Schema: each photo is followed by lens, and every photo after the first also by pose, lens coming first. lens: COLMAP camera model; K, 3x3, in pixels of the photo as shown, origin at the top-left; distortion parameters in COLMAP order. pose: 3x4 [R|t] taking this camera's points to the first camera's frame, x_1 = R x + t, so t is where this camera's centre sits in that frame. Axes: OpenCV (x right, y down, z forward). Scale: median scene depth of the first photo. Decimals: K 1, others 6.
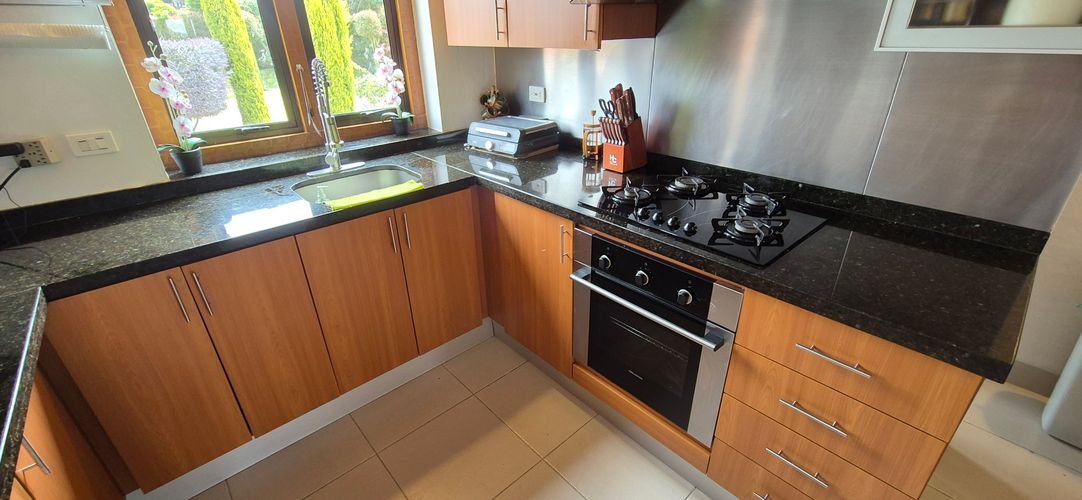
lens RADIAL K [[442.9, 0, 535.3], [0, 442.9, 243.8], [0, 0, 1]] dist [0.002148, 0.000359]
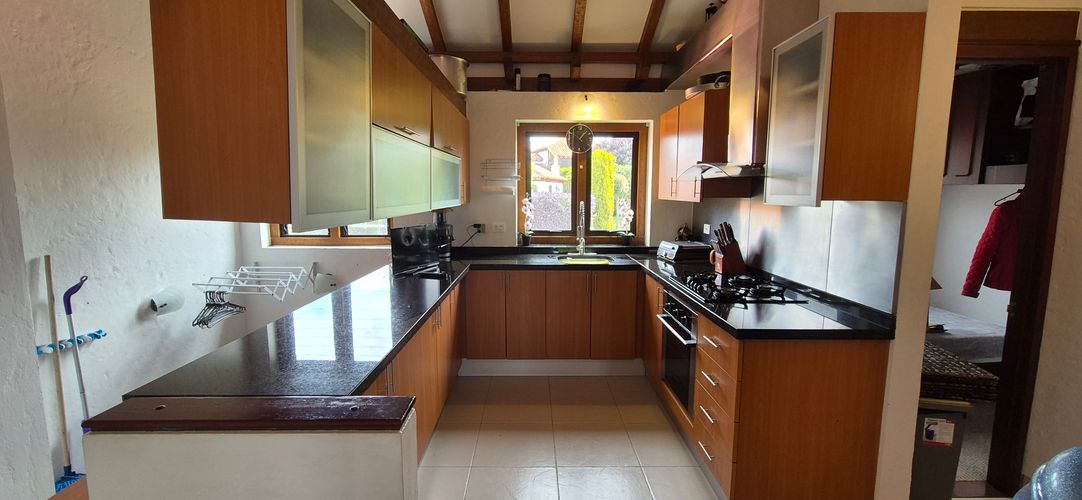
lens RADIAL K [[442.9, 0, 535.3], [0, 442.9, 243.8], [0, 0, 1]] dist [0.002148, 0.000359]
pose [[0.746066, 0.098878, -0.658490, 0.753668], [-0.303887, 0.930483, -0.204582, 0.279048], [0.592485, 0.352738, 0.724249, -0.614410]]
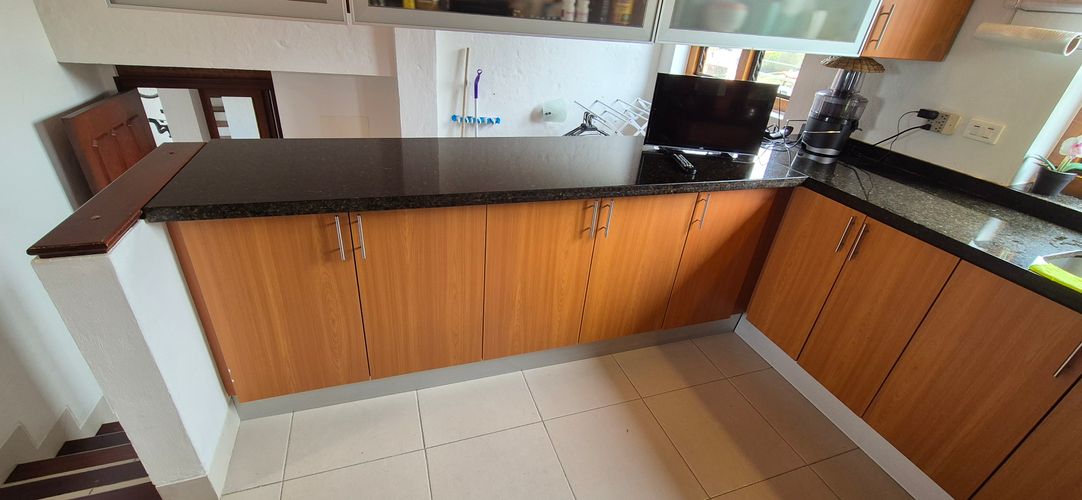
lens RADIAL K [[442.9, 0, 535.3], [0, 442.9, 243.8], [0, 0, 1]] dist [0.002148, 0.000359]
pose [[-0.386822, 0.434232, -0.813518, 0.436487], [-0.465912, 0.669282, 0.578780, -0.131323], [0.795798, 0.602913, -0.056579, 0.269296]]
